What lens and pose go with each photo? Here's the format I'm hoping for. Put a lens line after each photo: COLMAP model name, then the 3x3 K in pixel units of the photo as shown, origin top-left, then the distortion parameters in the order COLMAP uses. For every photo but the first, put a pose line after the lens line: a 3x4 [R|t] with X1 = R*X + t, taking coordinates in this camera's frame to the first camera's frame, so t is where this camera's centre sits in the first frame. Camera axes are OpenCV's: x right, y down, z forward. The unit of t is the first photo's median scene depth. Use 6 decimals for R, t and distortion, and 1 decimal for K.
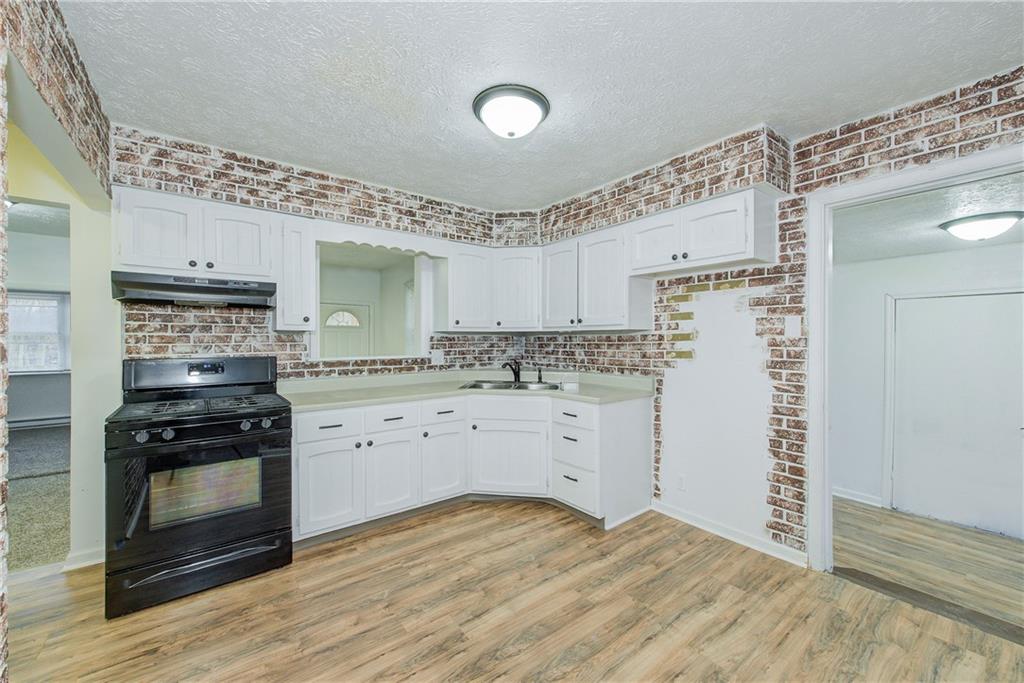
lens RADIAL K [[398.4, 0, 515.8], [0, 398.4, 342.0], [0, 0, 1]] dist [0.000838, 0.000009]
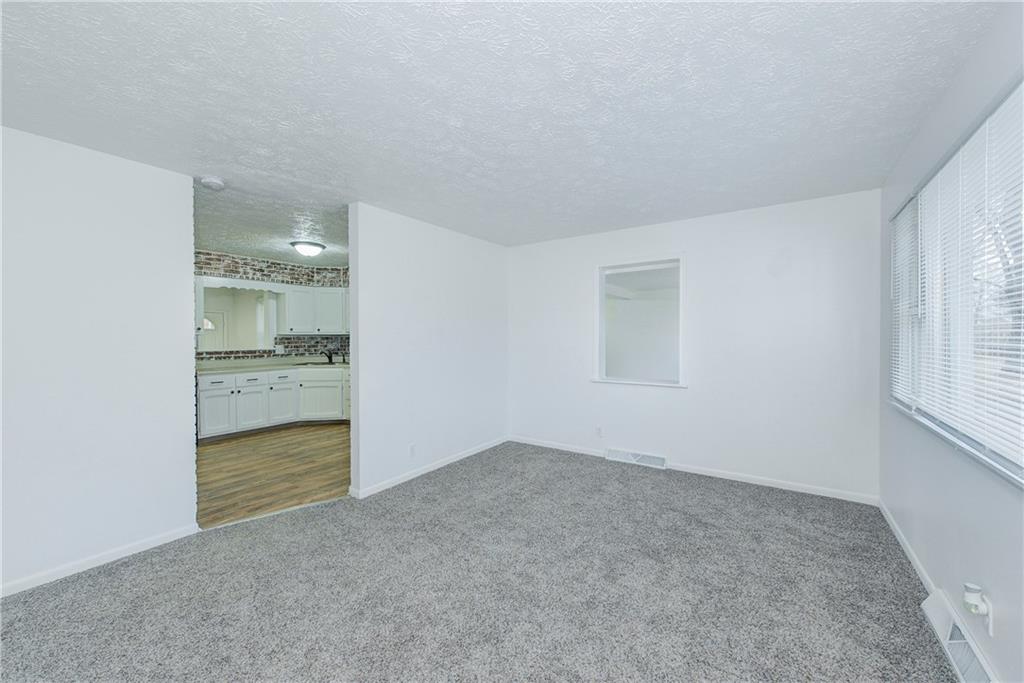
lens RADIAL K [[398.4, 0, 515.8], [0, 398.4, 342.0], [0, 0, 1]] dist [0.000838, 0.000009]
pose [[0.950613, -0.007335, 0.310291, 0.245767], [0.006262, 0.999970, 0.004455, 0.005075], [-0.310314, -0.002292, 0.950631, -0.977803]]
